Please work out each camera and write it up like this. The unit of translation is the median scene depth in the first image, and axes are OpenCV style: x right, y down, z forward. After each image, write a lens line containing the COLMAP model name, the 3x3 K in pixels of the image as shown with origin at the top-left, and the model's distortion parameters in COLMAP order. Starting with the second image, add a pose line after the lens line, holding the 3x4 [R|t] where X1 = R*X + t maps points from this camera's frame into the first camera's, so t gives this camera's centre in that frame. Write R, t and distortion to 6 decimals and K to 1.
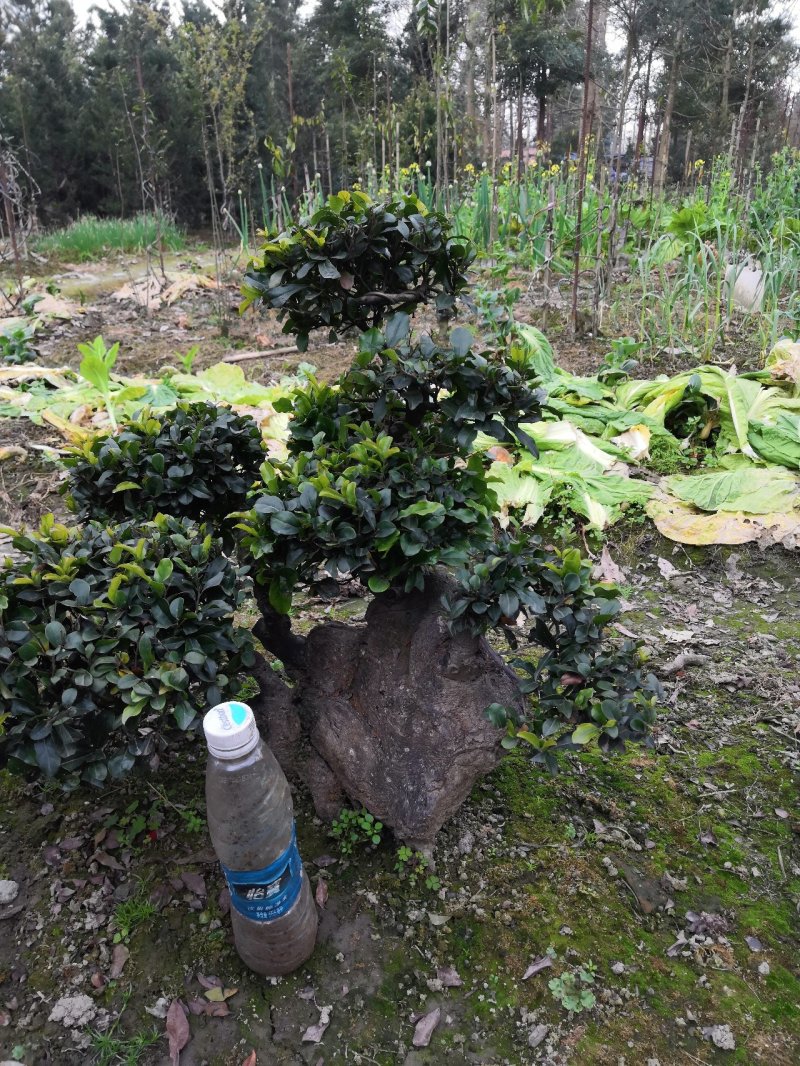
lens RADIAL K [[838.7, 0, 398.9], [0, 838.7, 526.3], [0, 0, 1]] dist [-0.008942, 0.049493]
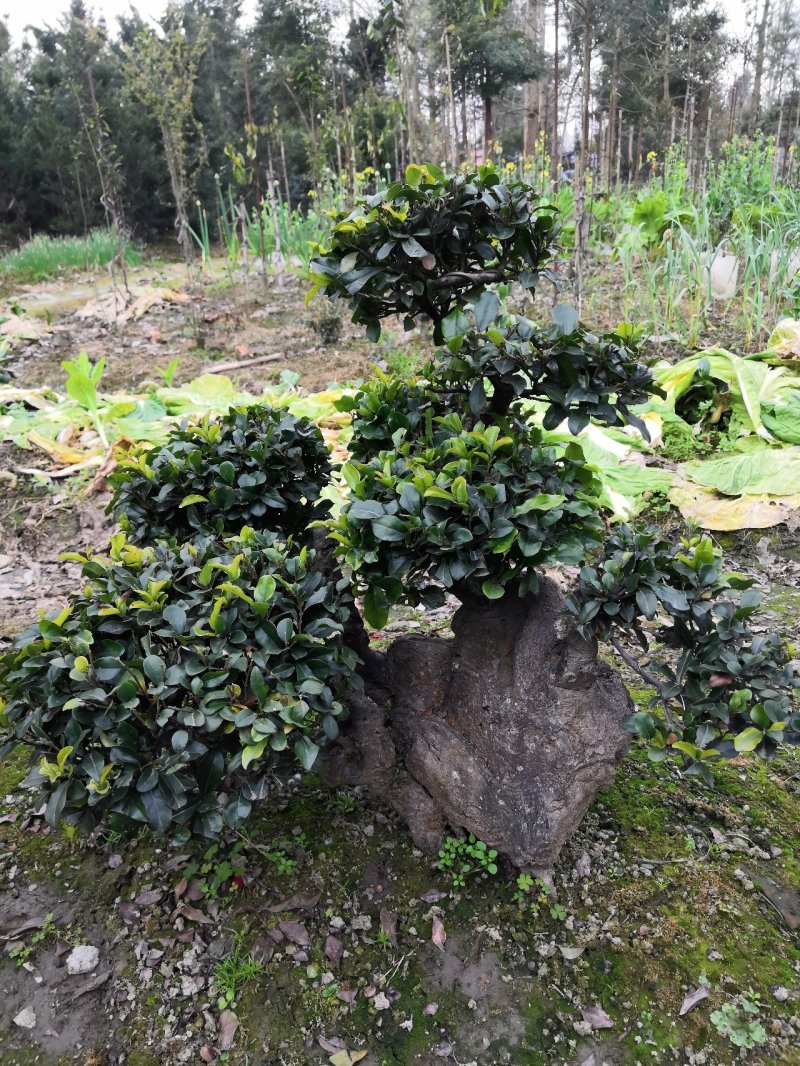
lens RADIAL K [[838.7, 0, 398.9], [0, 838.7, 526.3], [0, 0, 1]] dist [-0.008942, 0.049493]
pose [[0.997339, -0.060869, 0.040132, -0.138663], [0.061158, 0.998110, -0.006012, -0.000218], [-0.039690, 0.008450, 0.999176, 0.084719]]
